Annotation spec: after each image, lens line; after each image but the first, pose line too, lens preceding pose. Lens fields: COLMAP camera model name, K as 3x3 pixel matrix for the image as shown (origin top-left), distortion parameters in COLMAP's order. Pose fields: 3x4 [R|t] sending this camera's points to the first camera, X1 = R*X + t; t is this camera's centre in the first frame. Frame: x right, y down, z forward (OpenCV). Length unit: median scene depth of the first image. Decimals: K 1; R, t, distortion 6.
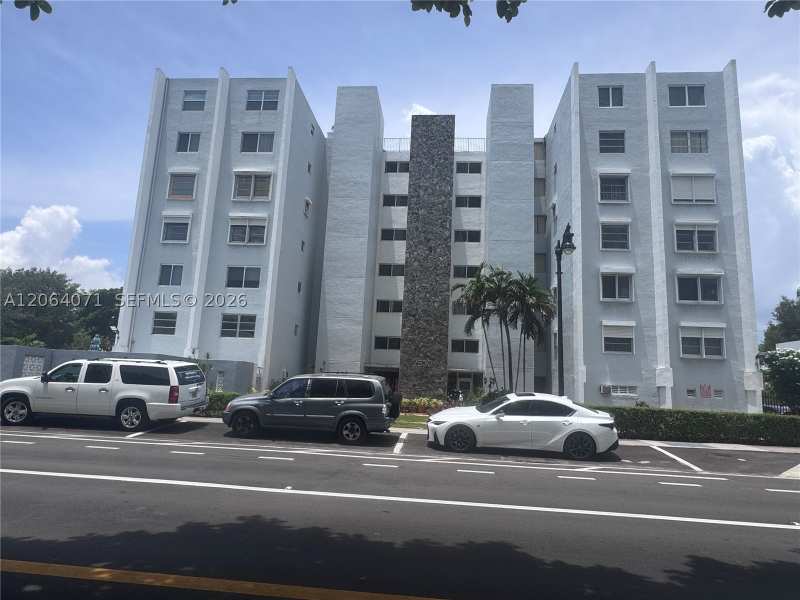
lens RADIAL K [[513.1, 0, 399.4], [0, 513.1, 300.7], [0, 0, 1]] dist [0.007799, 0.000406]
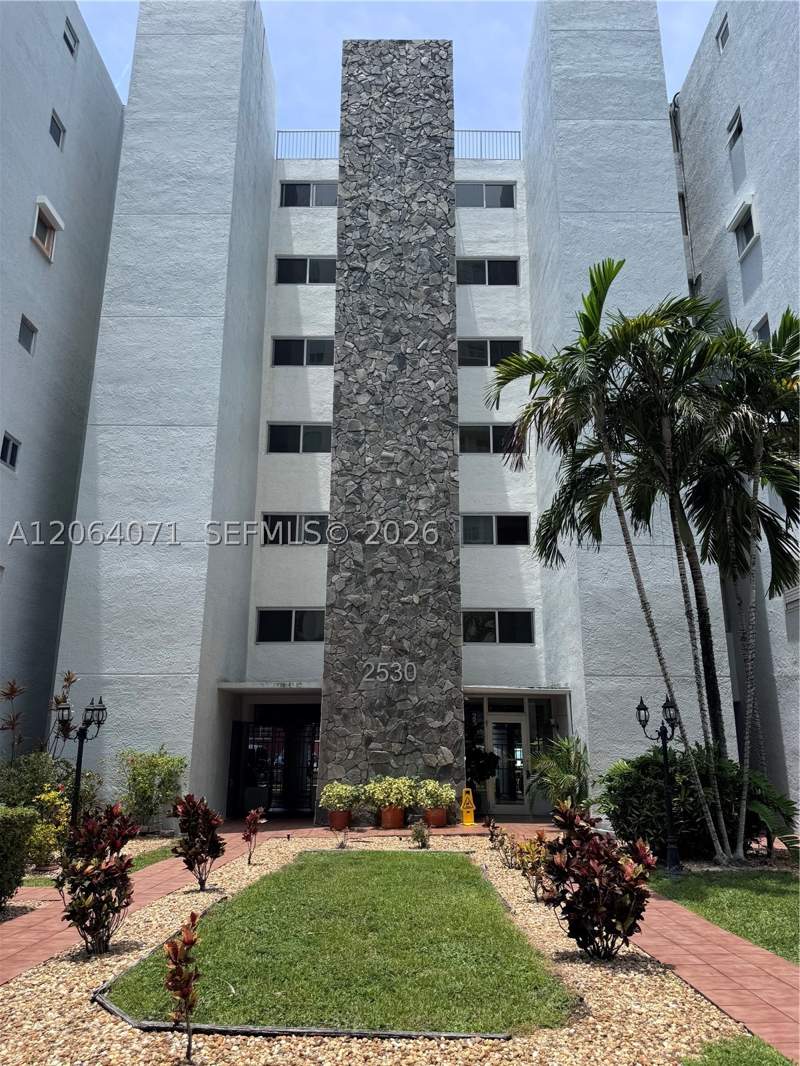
lens RADIAL K [[752.7, 0, 401.9], [0, 752.7, 532.9], [0, 0, 1]] dist [0.057724, -0.031904]
pose [[0.995158, -0.017716, 0.096678, 0.005913], [0.027378, 0.994656, -0.099551, 0.075758], [-0.094398, 0.101716, 0.990325, 0.468556]]
